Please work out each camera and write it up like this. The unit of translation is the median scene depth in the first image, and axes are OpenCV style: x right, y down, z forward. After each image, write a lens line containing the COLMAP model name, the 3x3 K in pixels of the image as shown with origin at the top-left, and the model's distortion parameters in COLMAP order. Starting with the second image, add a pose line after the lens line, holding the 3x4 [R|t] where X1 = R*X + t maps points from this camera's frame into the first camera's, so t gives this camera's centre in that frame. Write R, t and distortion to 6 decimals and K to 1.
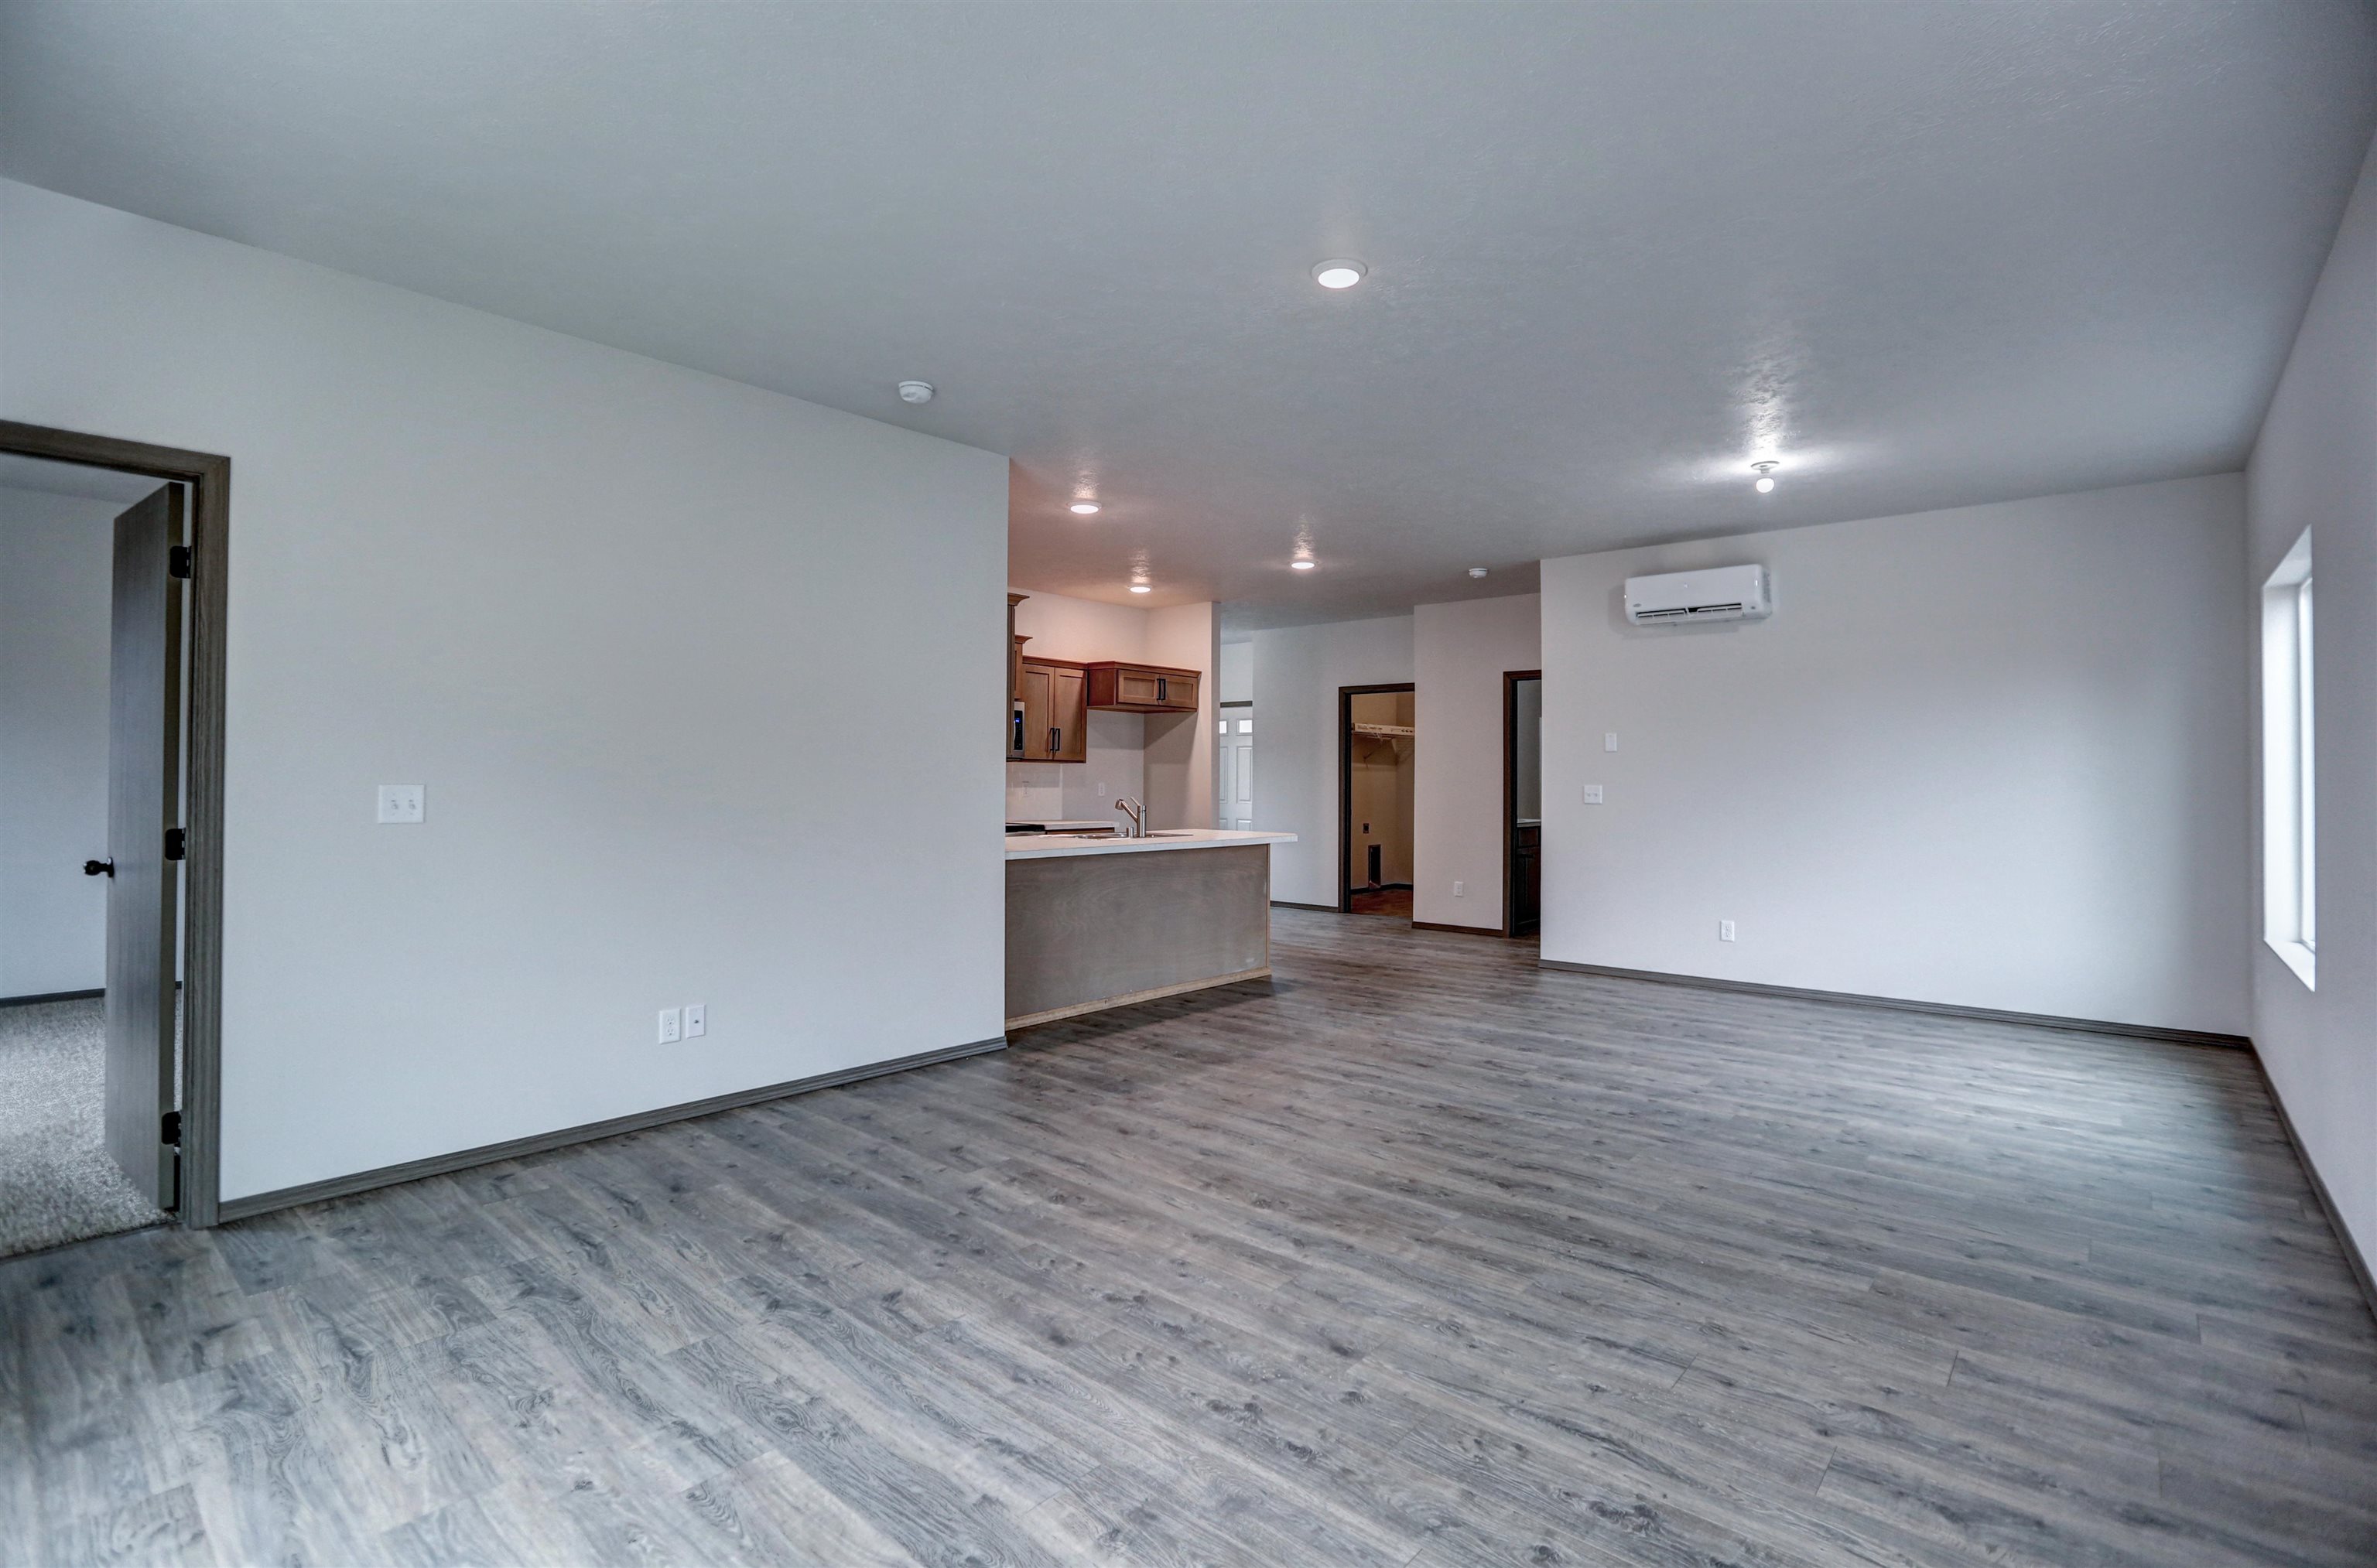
lens RADIAL K [[1105.1, 0, 1195.5], [0, 1105.1, 769.9], [0, 0, 1]] dist [-0.001637, -0.000028]
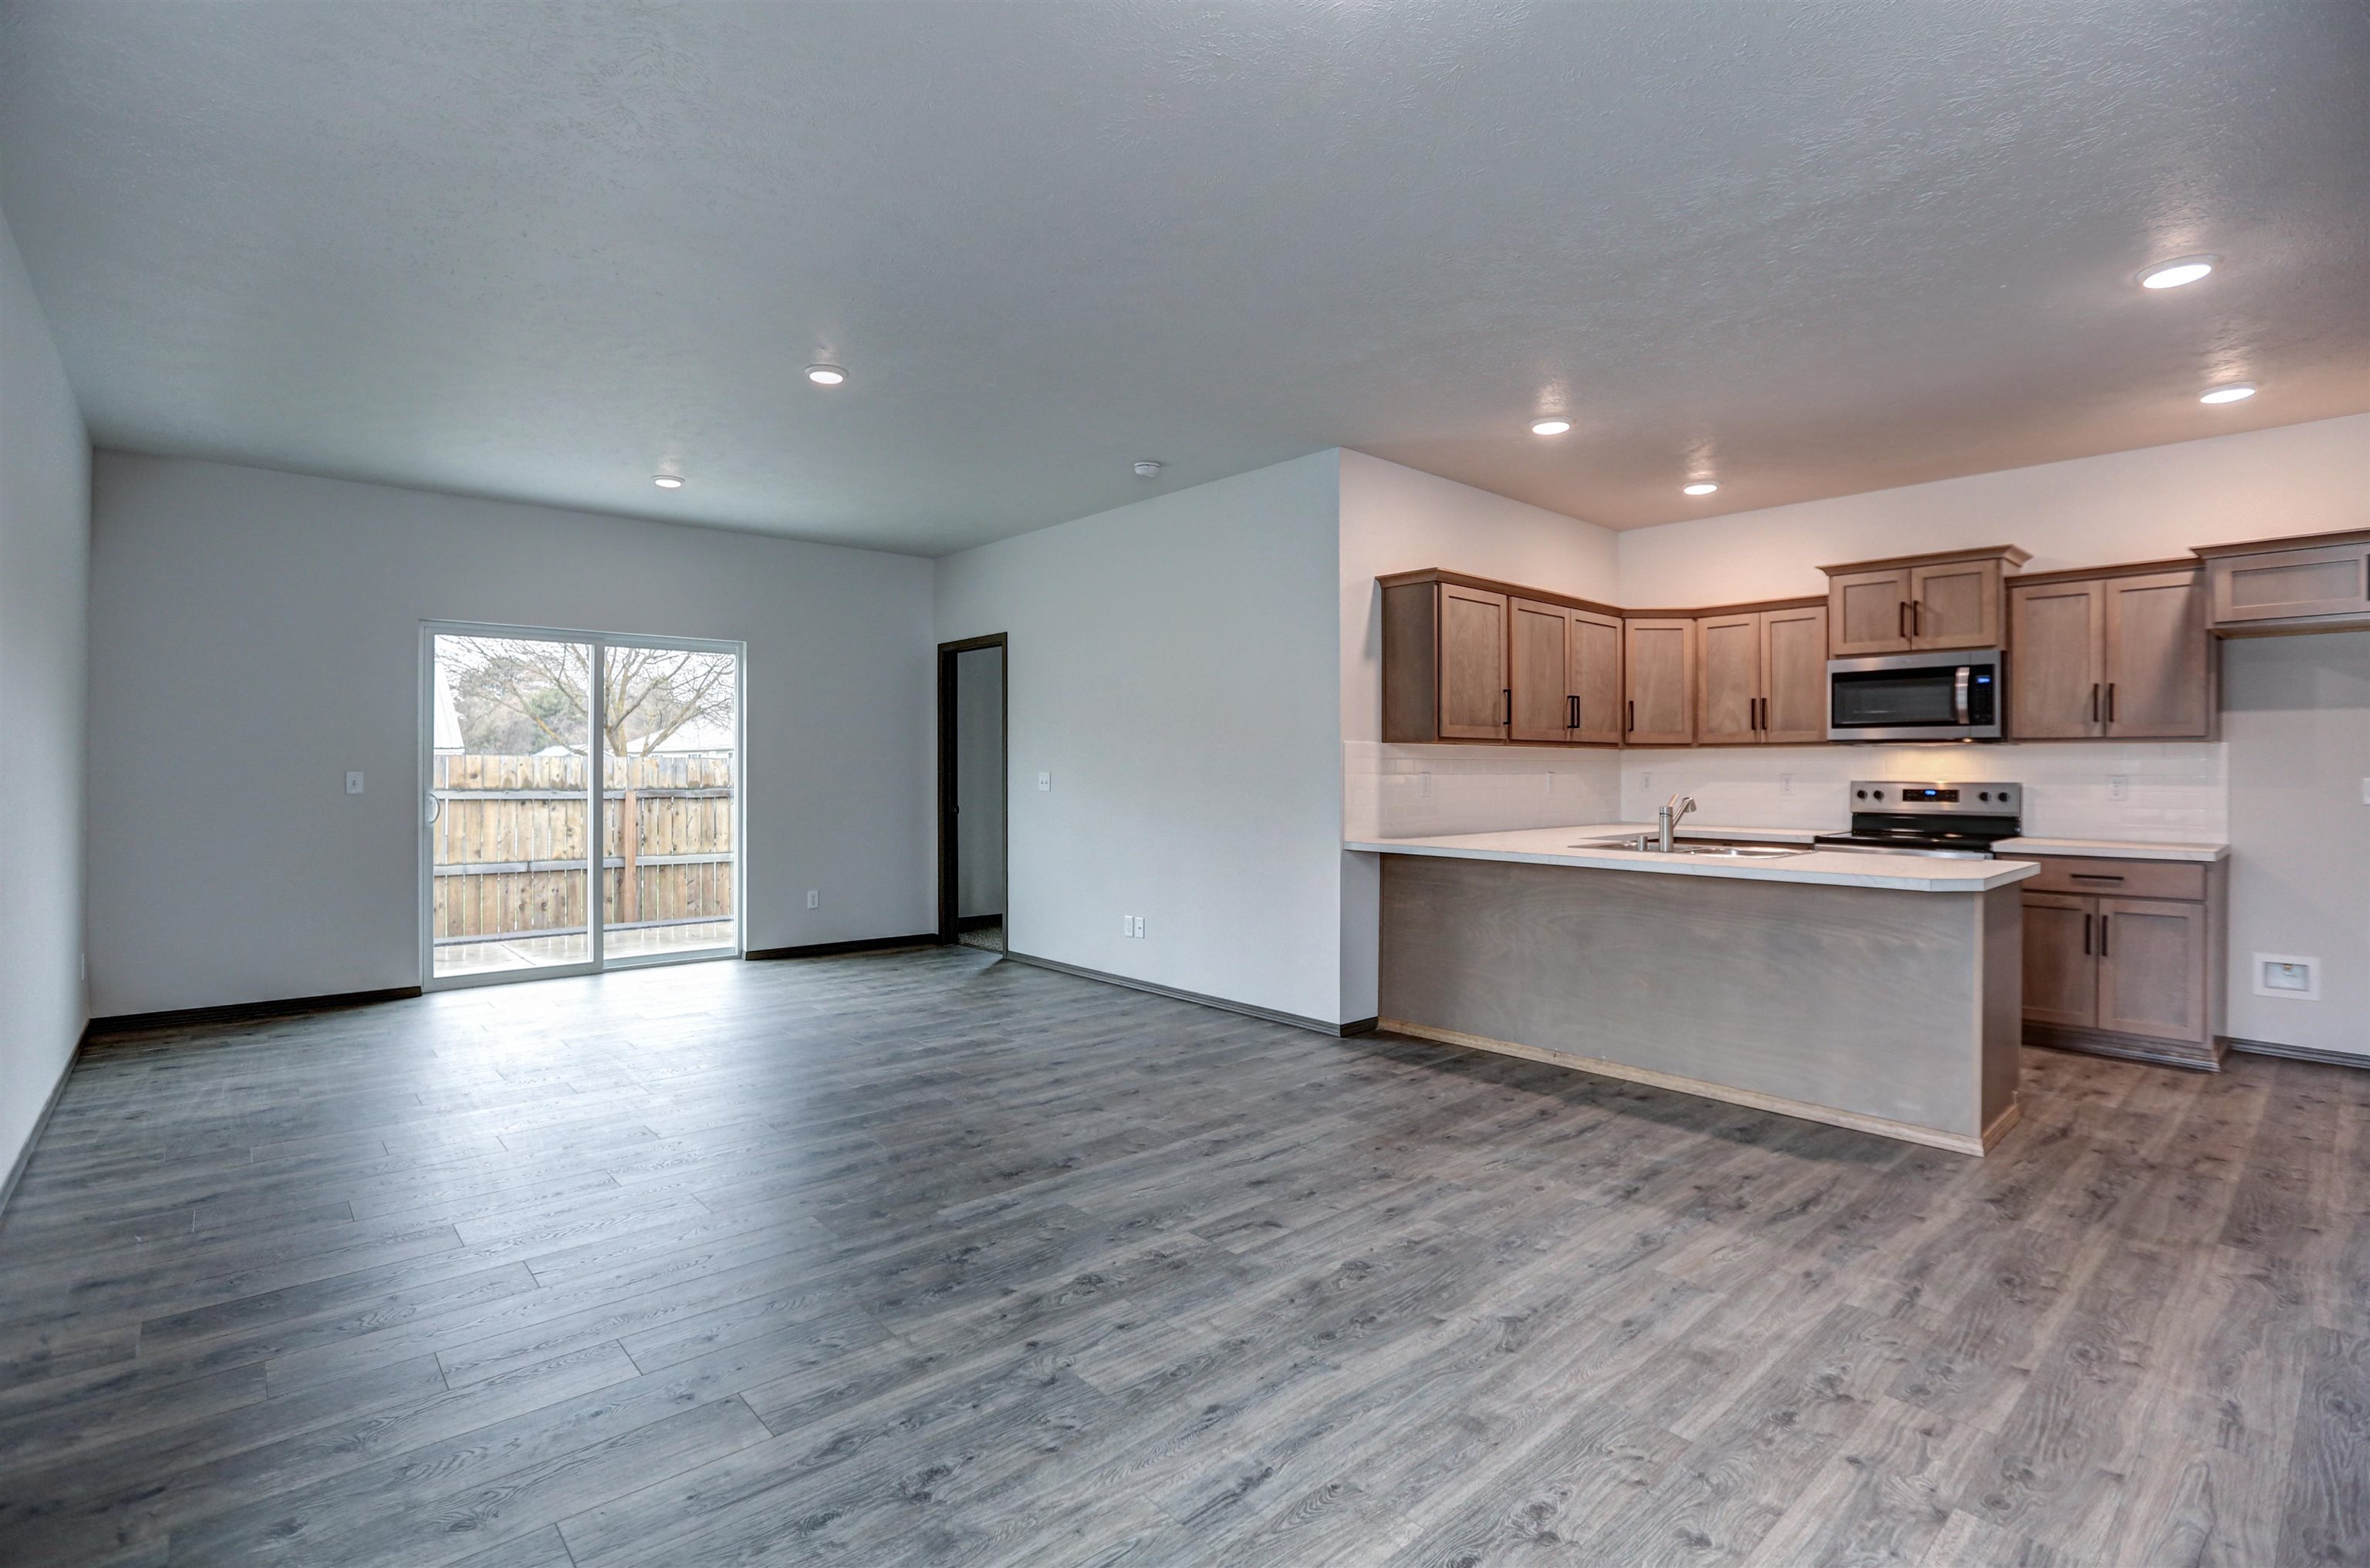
lens RADIAL K [[1101.8, 0, 1191.9], [0, 1101.8, 769.9], [0, 0, 1]] dist [-0.001637, -0.000028]
pose [[-0.127437, -0.002030, -0.991845, 0.805596], [0.007764, 0.999965, -0.003044, 0.009342], [0.991816, -0.008088, -0.127416, 0.942287]]
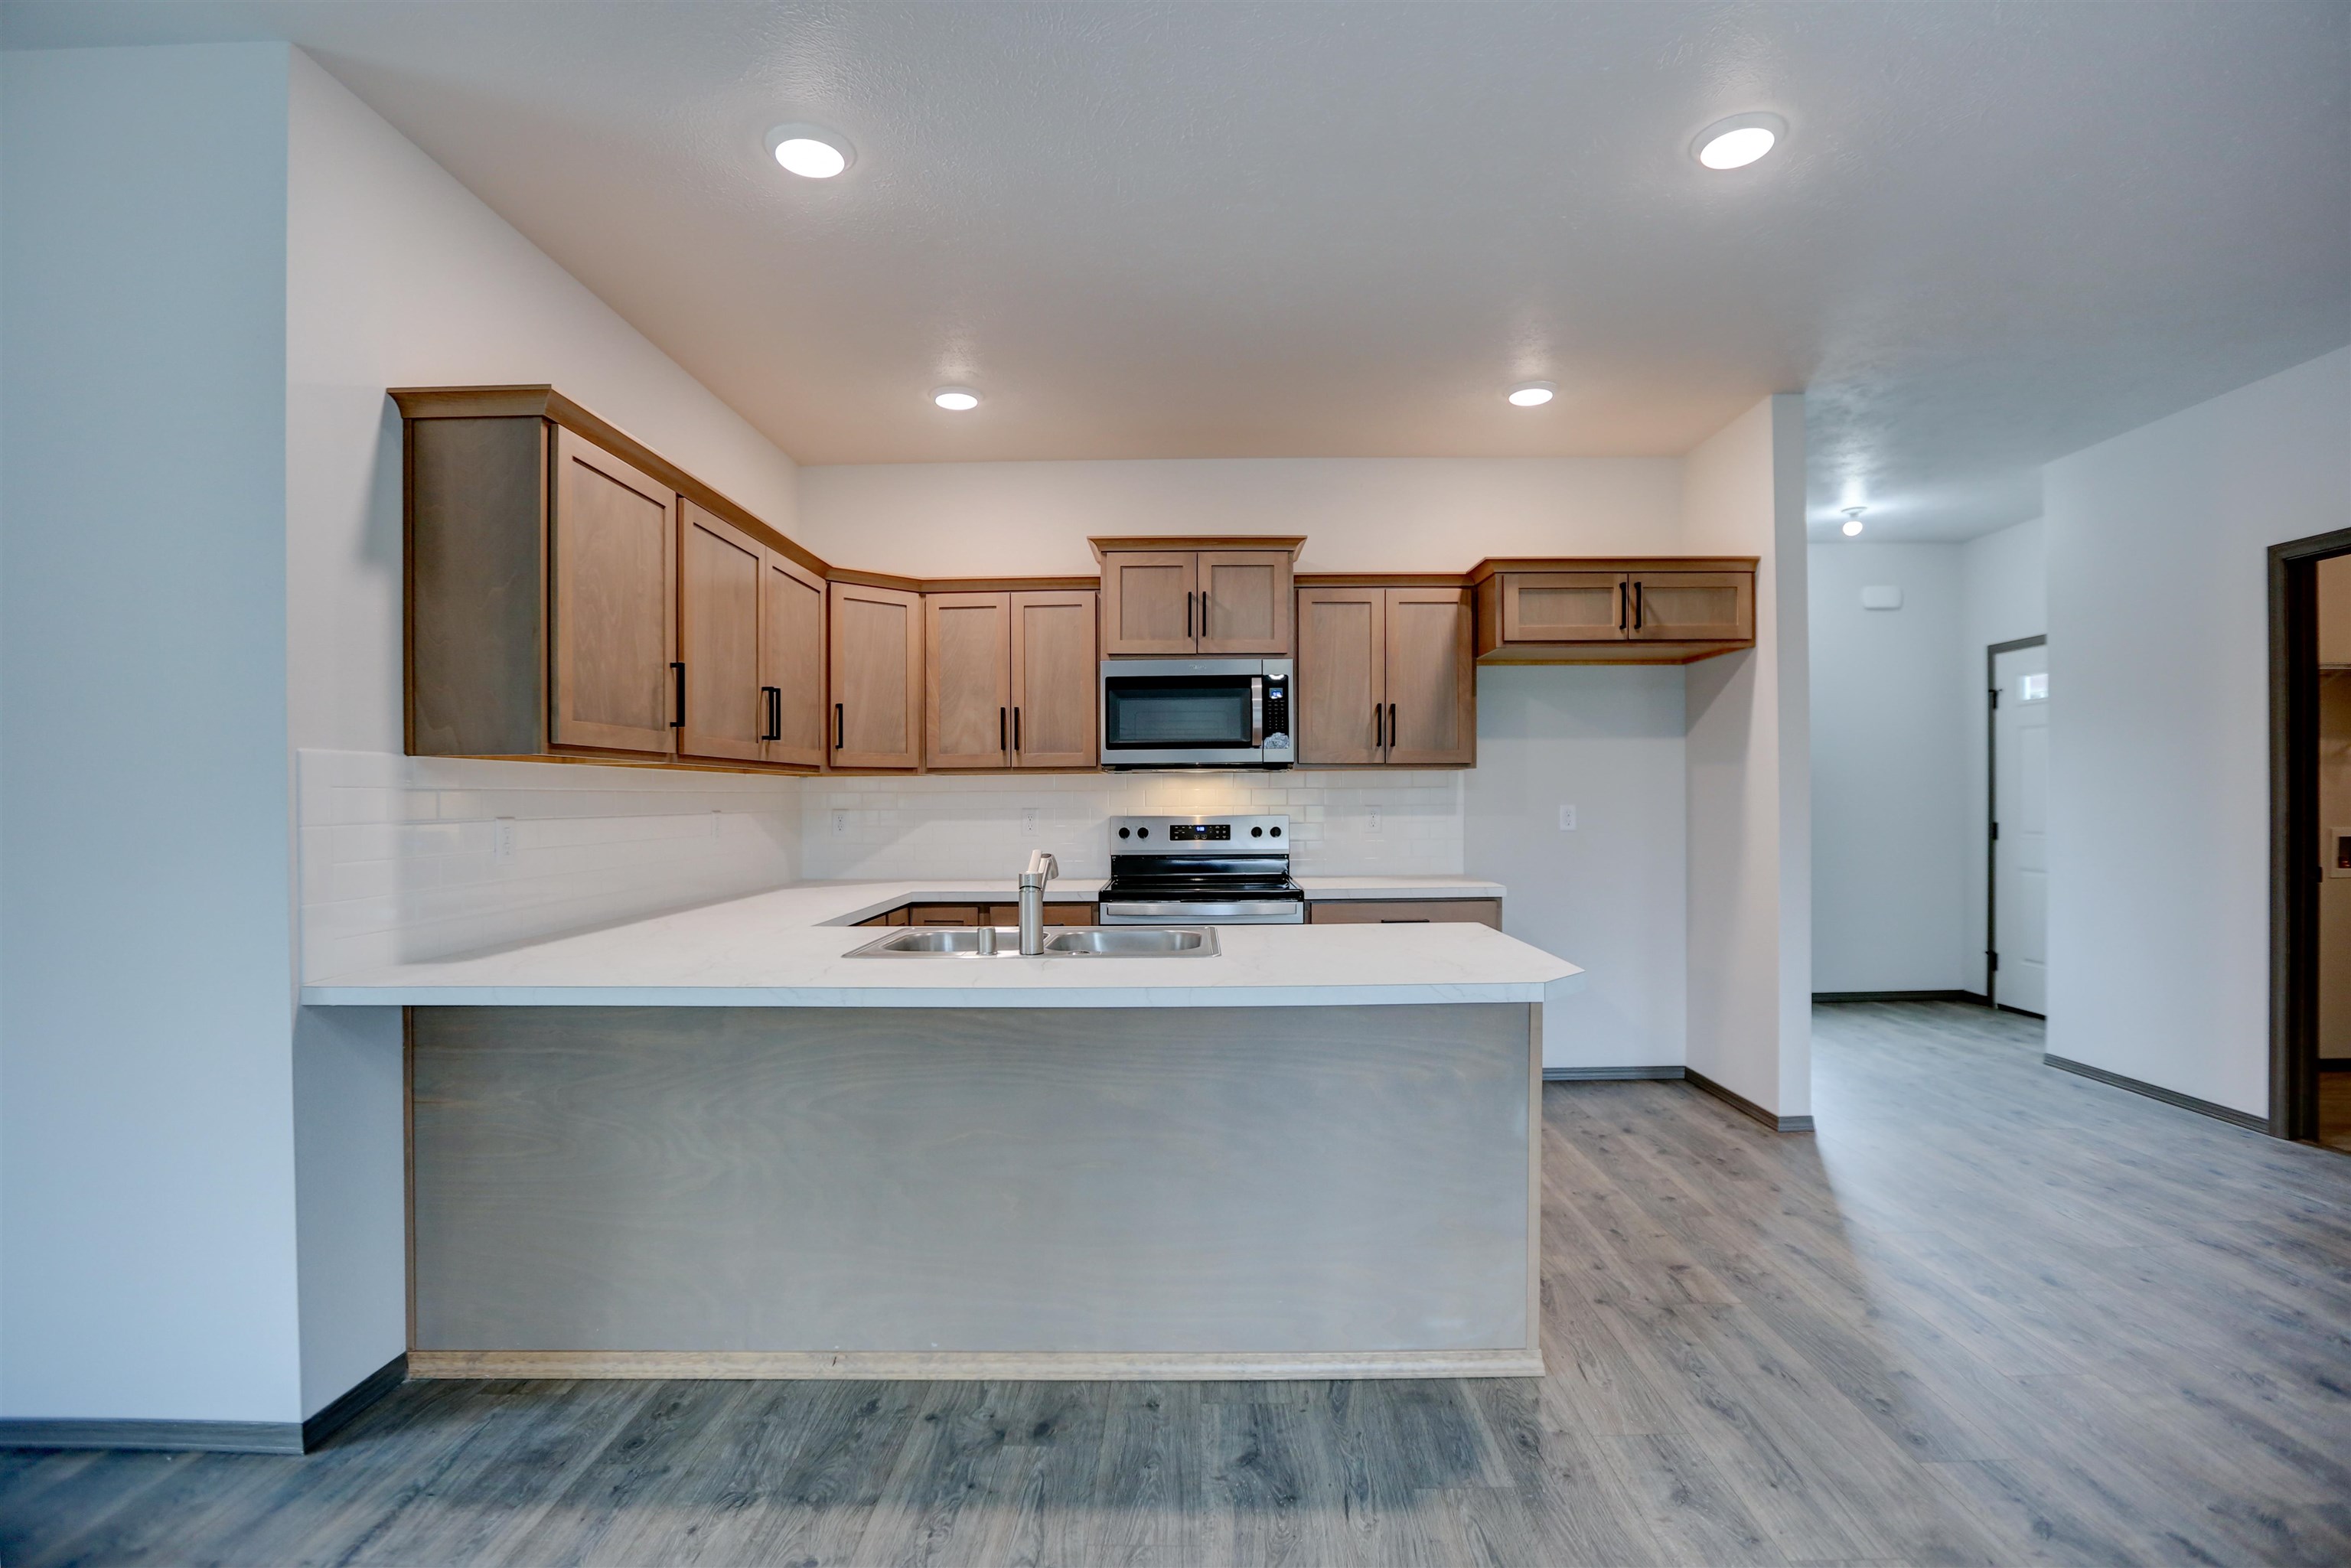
lens RADIAL K [[1048.4, 0, 1186.1], [0, 1048.4, 793.9], [0, 0, 1]] dist [-0.044550, 0.015933]
pose [[0.664616, -0.011157, -0.747102, 0.285216], [0.018850, 0.999821, 0.001838, 0.003822], [0.746948, -0.015304, 0.664707, 0.944655]]
